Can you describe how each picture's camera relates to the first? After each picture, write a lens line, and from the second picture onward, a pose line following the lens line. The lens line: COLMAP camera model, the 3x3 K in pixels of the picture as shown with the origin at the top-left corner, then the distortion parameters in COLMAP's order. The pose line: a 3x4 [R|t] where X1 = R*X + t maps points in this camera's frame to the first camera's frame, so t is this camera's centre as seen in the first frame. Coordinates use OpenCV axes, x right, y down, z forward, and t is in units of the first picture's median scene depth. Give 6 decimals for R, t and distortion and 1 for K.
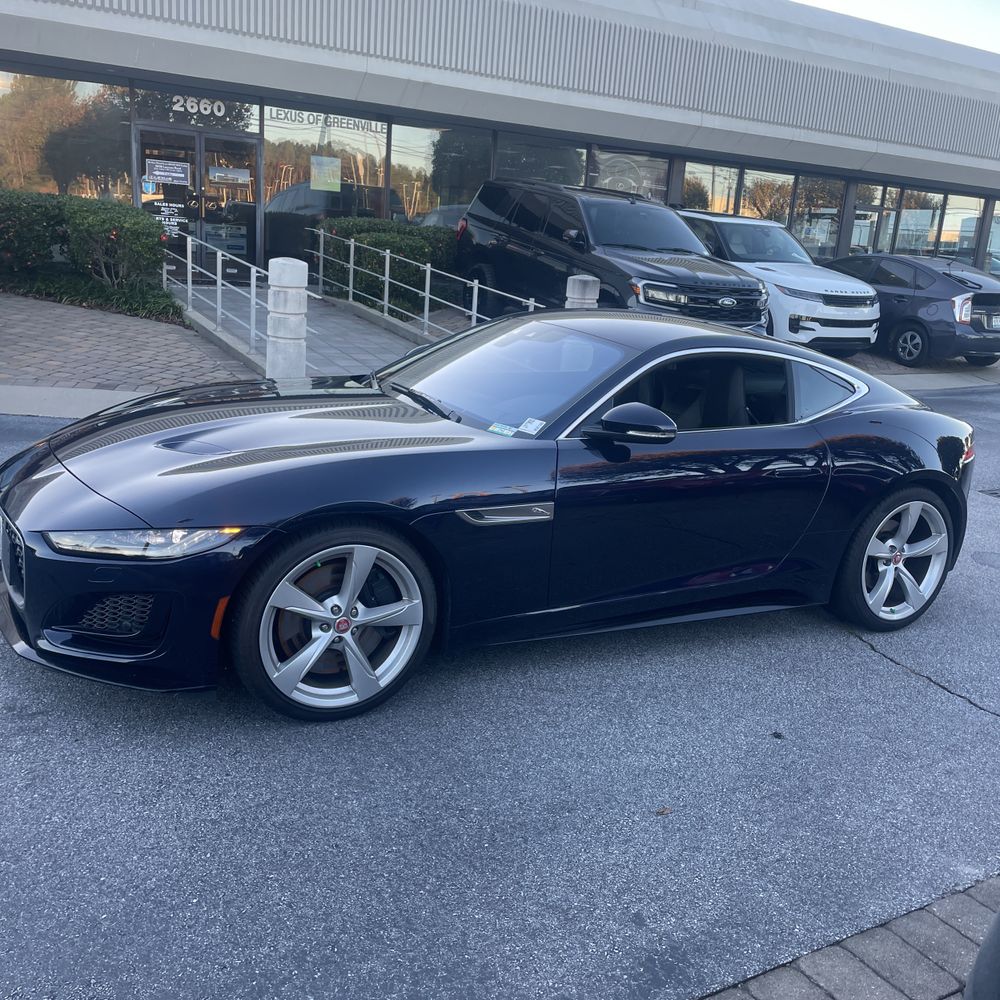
lens RADIAL K [[996.4, 0, 502.4], [0, 996.4, 497.5], [0, 0, 1]] dist [0.098121, -0.128931]
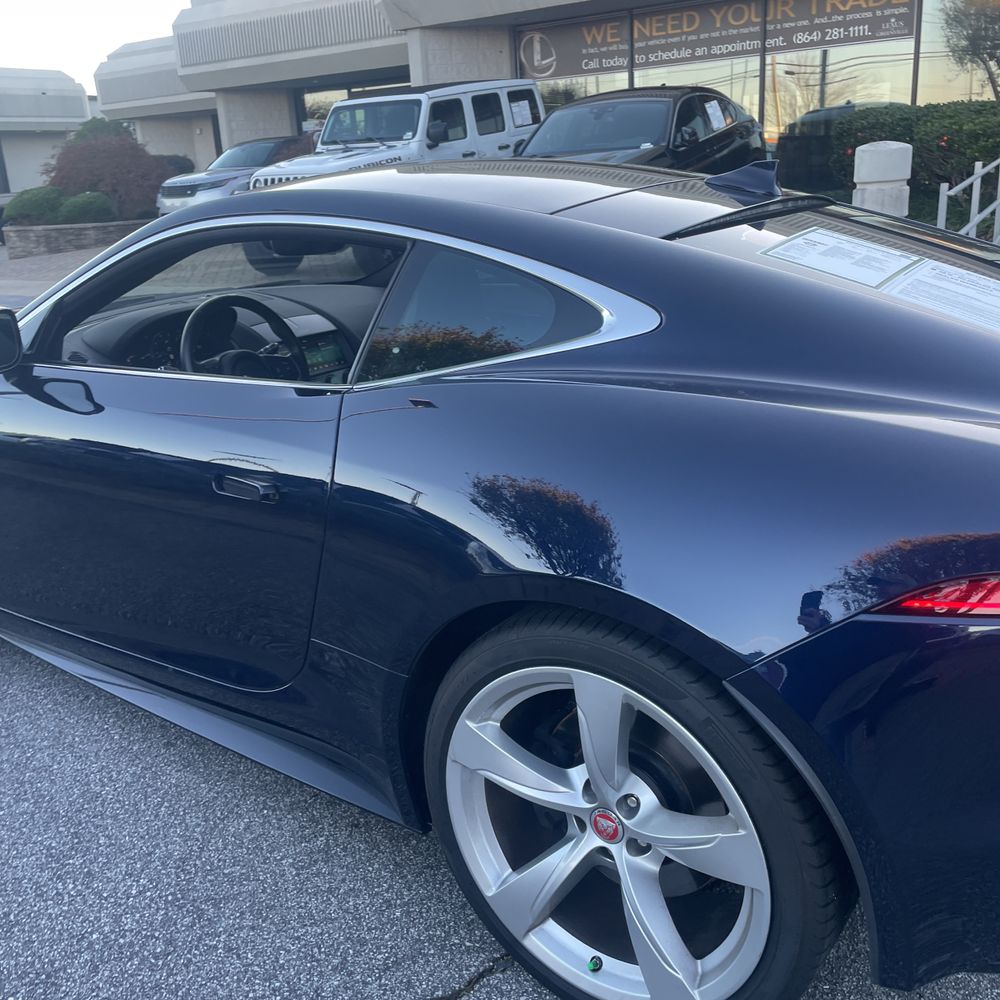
lens RADIAL K [[1004.1, 0, 503.6], [0, 1004.1, 482.4], [0, 0, 1]] dist [0.098659, -0.140943]
pose [[0.420882, 0.177207, -0.889638, 0.331354], [-0.144710, 0.981290, 0.127002, -0.045912], [0.895498, 0.075287, 0.438651, 0.406149]]
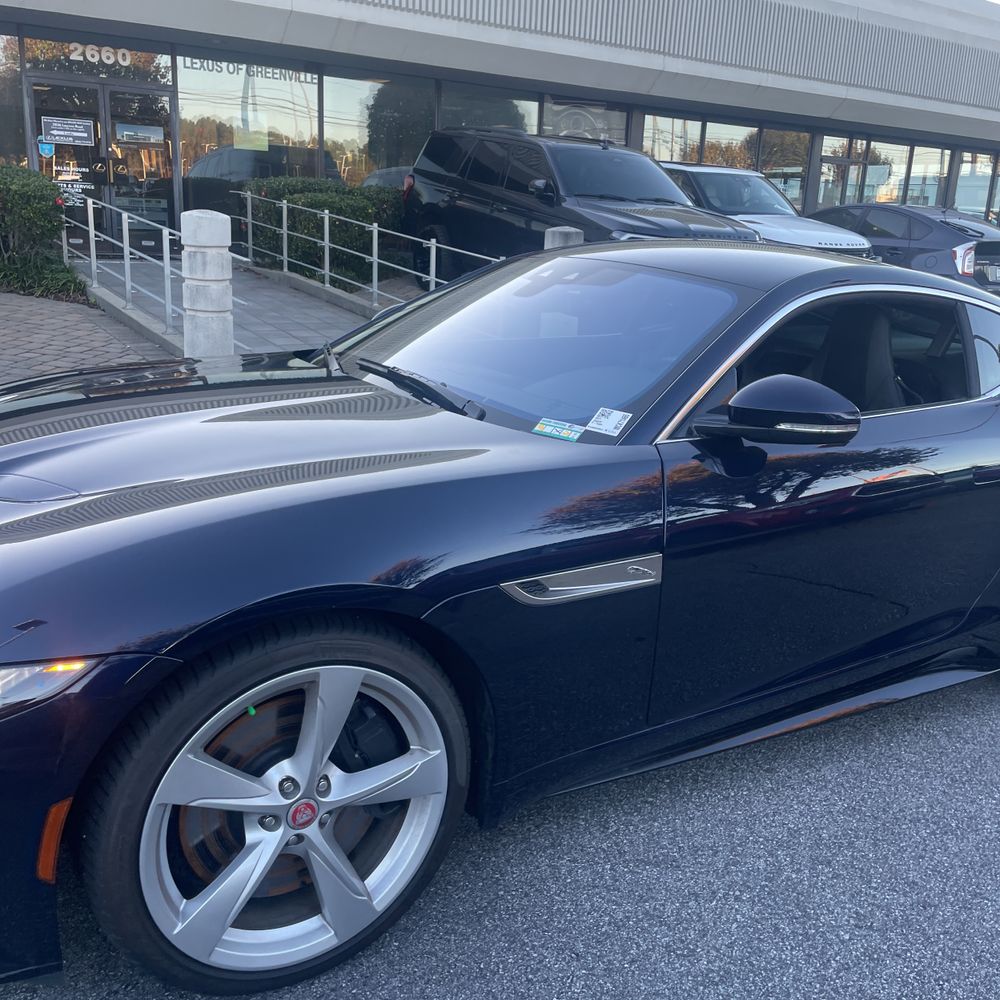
lens RADIAL K [[1001.1, 0, 495.6], [0, 1001.1, 493.7], [0, 0, 1]] dist [0.091023, -0.119876]
pose [[0.998029, -0.042022, 0.046599, -0.026872], [0.041186, 0.998975, 0.018767, -0.017199], [-0.047340, -0.016811, 0.998737, 0.164726]]
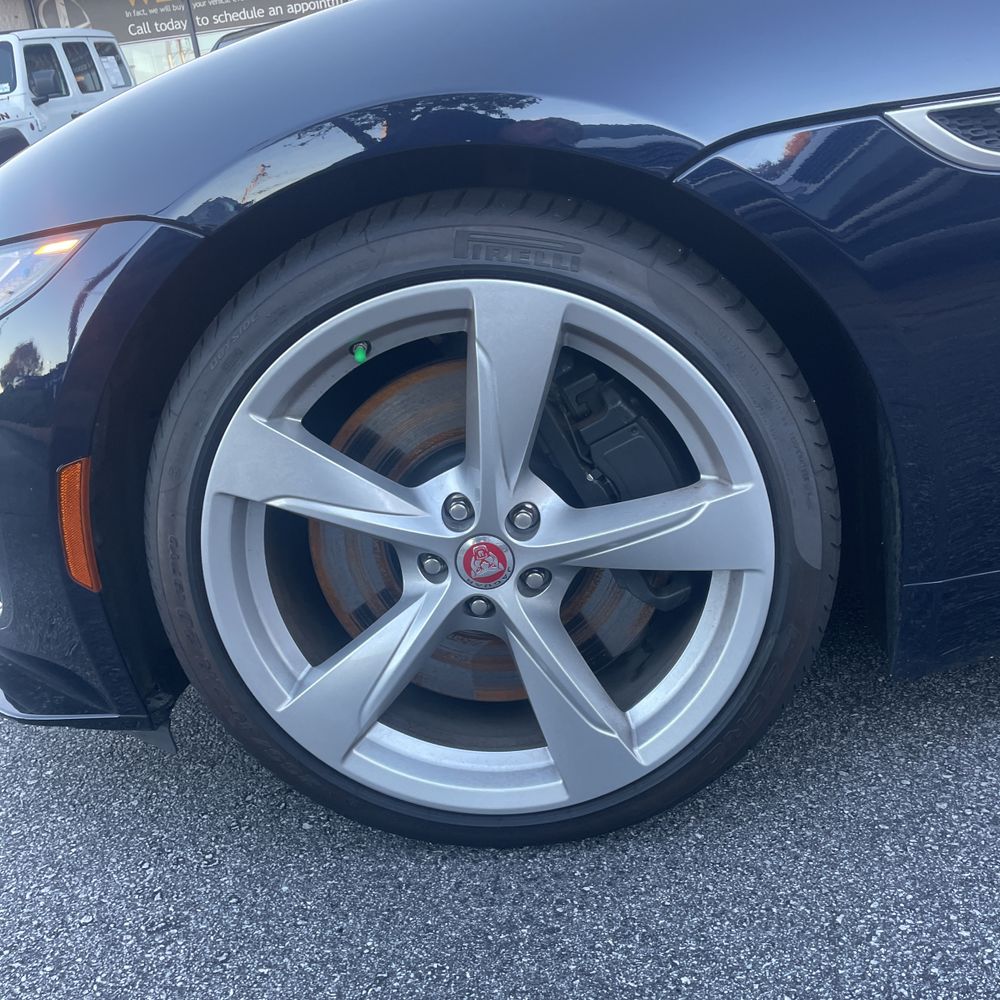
lens RADIAL K [[1007.0, 0, 497.1], [0, 1007.0, 494.3], [0, 0, 1]] dist [0.095337, -0.126590]
pose [[0.831218, 0.009997, -0.555857, 0.004844], [0.043472, 0.995608, 0.082913, 0.029388], [0.554244, -0.093084, 0.827133, 0.268315]]
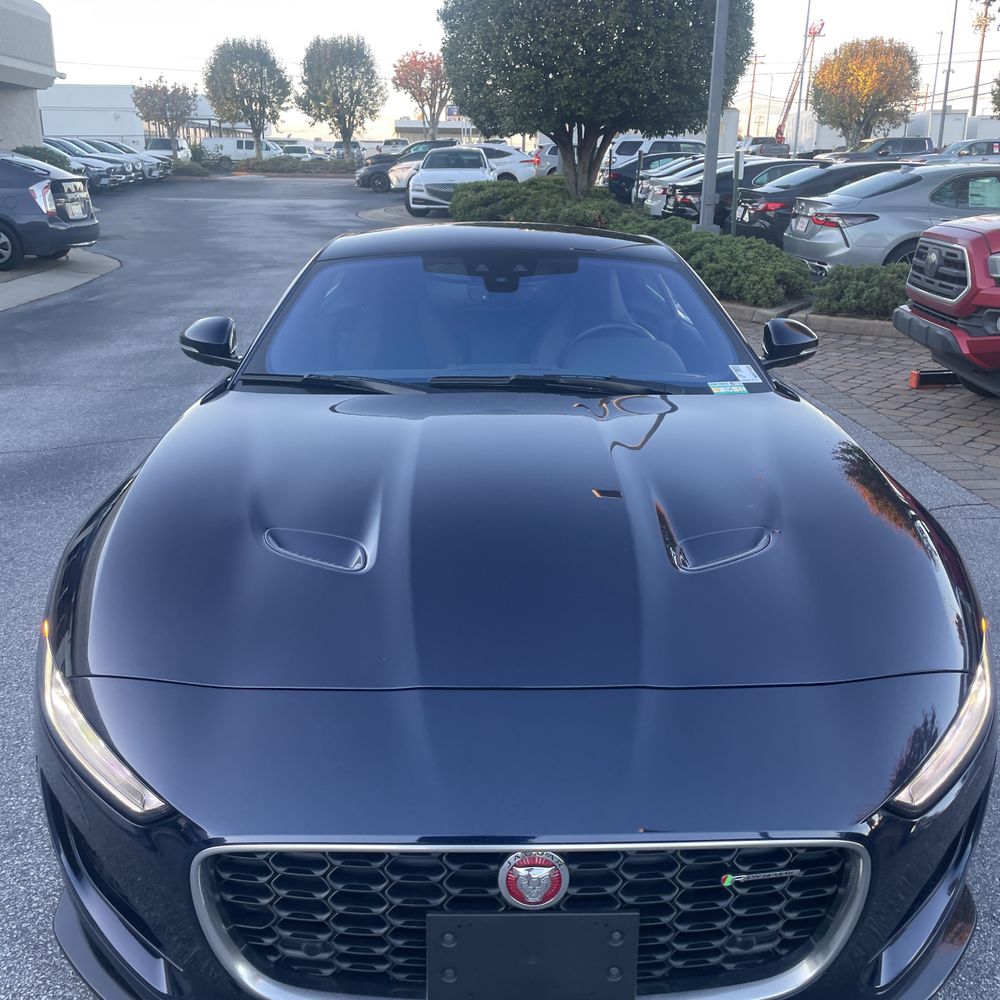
lens RADIAL K [[1007.0, 0, 497.1], [0, 1007.0, 494.3], [0, 0, 1]] dist [0.095337, -0.126590]
pose [[0.474853, -0.332035, 0.815026, -0.301668], [0.245453, 0.939316, 0.239663, -0.089285], [-0.845144, 0.086246, 0.527535, 0.300517]]
